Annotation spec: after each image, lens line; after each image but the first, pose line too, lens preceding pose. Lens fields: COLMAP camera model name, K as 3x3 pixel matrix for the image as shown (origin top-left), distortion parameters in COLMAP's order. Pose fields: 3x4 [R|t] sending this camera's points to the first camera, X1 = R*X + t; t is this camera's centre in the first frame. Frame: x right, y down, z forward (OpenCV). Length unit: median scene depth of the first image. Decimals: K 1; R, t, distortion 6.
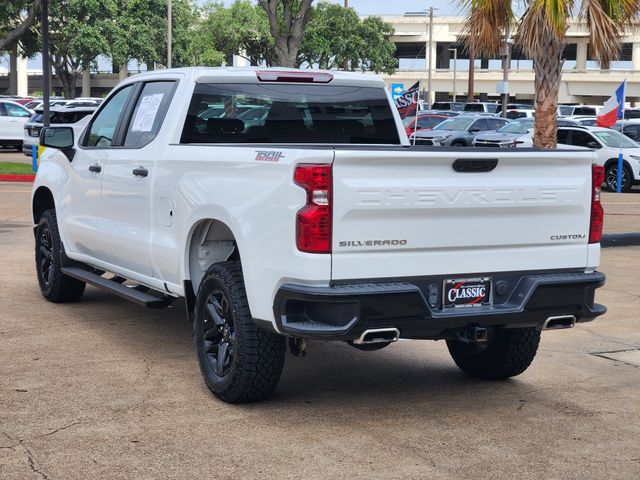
lens RADIAL K [[1069.3, 0, 319.7], [0, 1069.3, 240.9], [0, 0, 1]] dist [-0.009525, 0.206866]
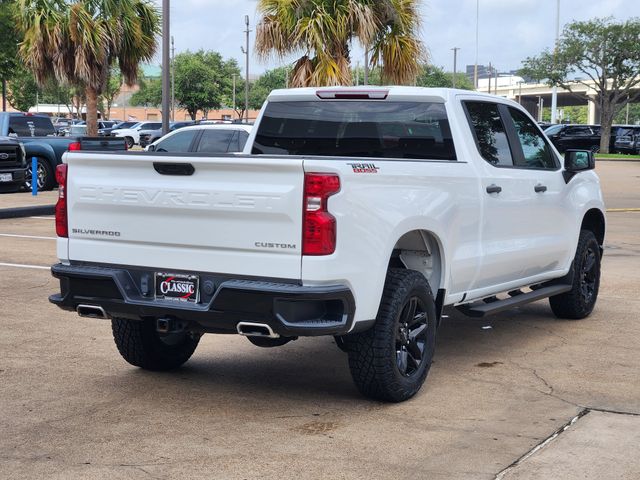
lens RADIAL K [[1123.5, 0, 319.2], [0, 1123.5, 240.6], [0, 0, 1]] dist [0.004118, 0.124415]
pose [[0.592359, 0.066143, -0.802955, 1.132852], [-0.090559, 0.995775, 0.015220, -0.028568], [0.800569, 0.063699, 0.595846, 0.439012]]
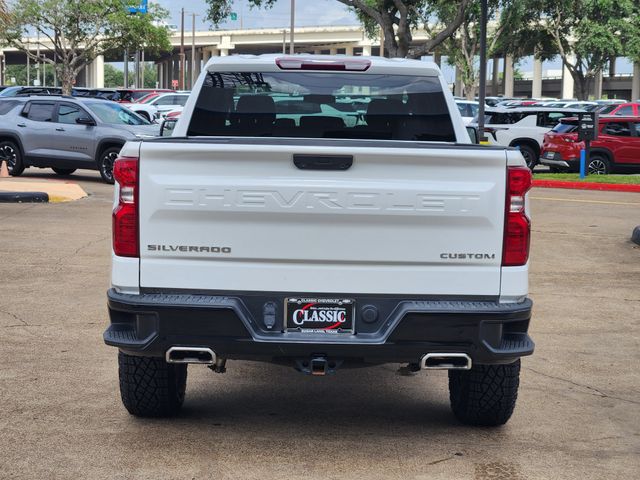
lens RADIAL K [[1115.2, 0, 320.1], [0, 1115.2, 240.2], [0, 0, 1]] dist [-0.032894, 0.035489]
pose [[0.898464, 0.049785, -0.436216, 0.516047], [-0.052839, 0.998590, 0.005139, -0.014724], [0.435856, 0.018432, 0.899827, 0.218955]]
